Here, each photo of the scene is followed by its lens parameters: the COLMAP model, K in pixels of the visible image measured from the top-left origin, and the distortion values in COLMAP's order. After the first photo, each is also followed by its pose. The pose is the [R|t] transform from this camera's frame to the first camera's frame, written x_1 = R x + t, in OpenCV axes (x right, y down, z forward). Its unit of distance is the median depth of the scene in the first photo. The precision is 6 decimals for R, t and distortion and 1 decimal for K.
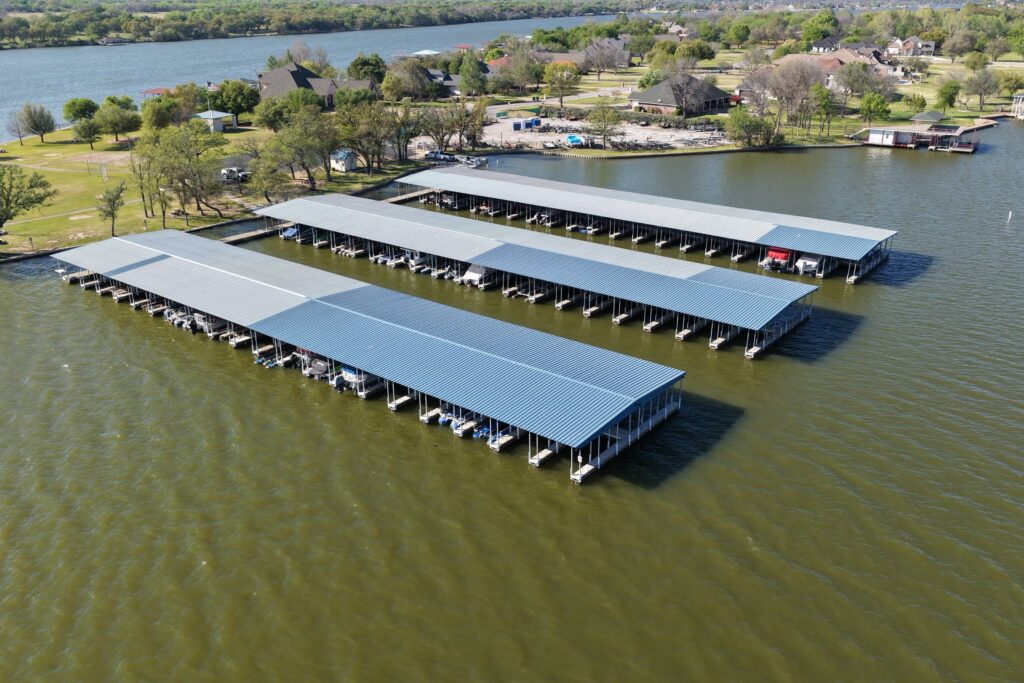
lens RADIAL K [[850.9, 0, 514.3], [0, 850.9, 346.2], [0, 0, 1]] dist [-0.012811, 0.026477]
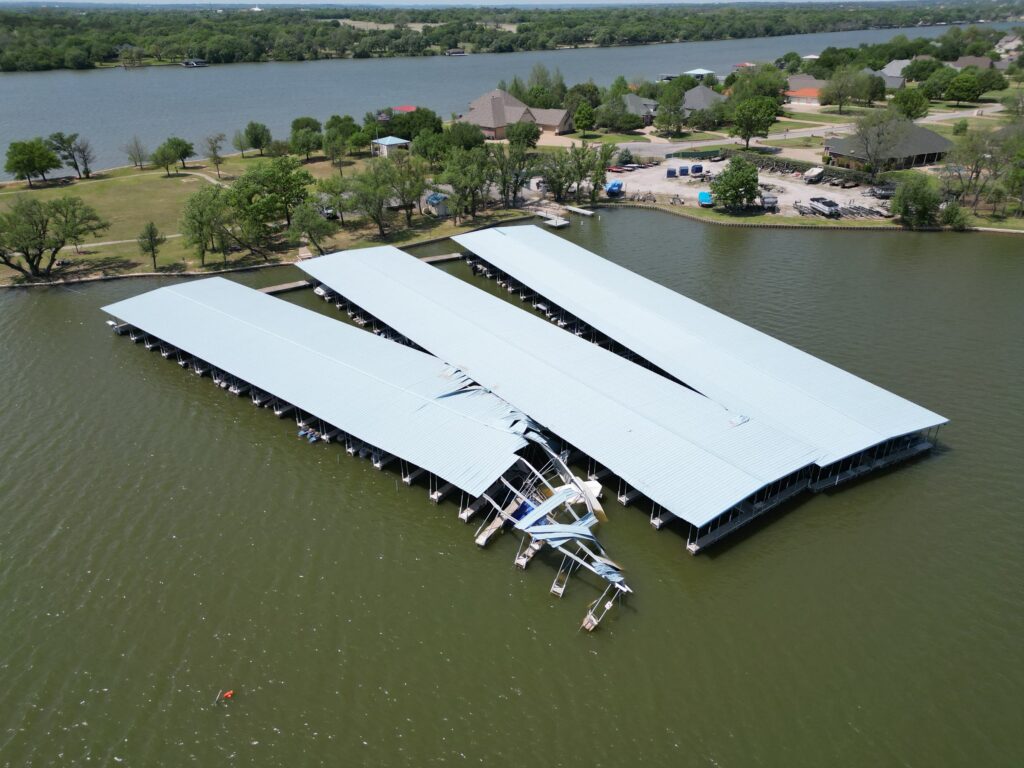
lens RADIAL K [[718.5, 0, 508.9], [0, 718.5, 387.8], [0, 0, 1]] dist [0.060083, -0.044260]
pose [[0.907484, 0.192029, -0.373628, 0.290082], [-0.155850, 0.979833, 0.125056, -0.148681], [0.390107, -0.055256, 0.919110, 0.265392]]
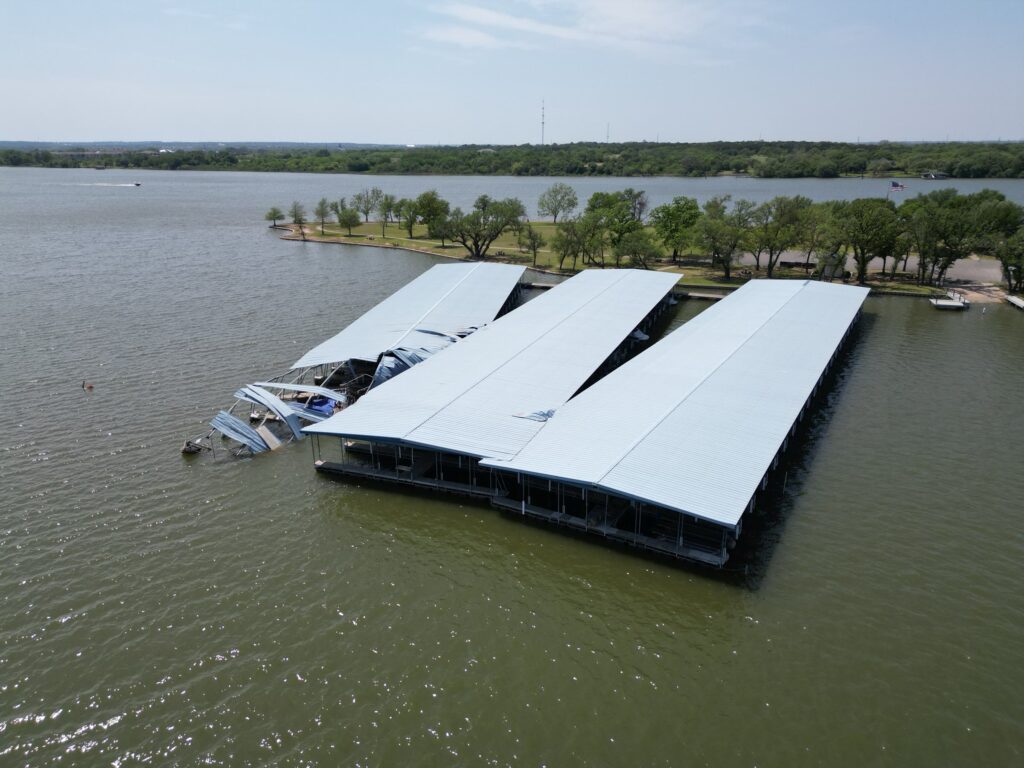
lens RADIAL K [[718.5, 0, 508.7], [0, 718.5, 378.1], [0, 0, 1]] dist [0.060083, -0.044260]
pose [[0.134783, 0.299869, -0.944411, 0.612075], [-0.372853, 0.898406, 0.232050, -0.195343], [0.918049, 0.320849, 0.232897, 0.655957]]
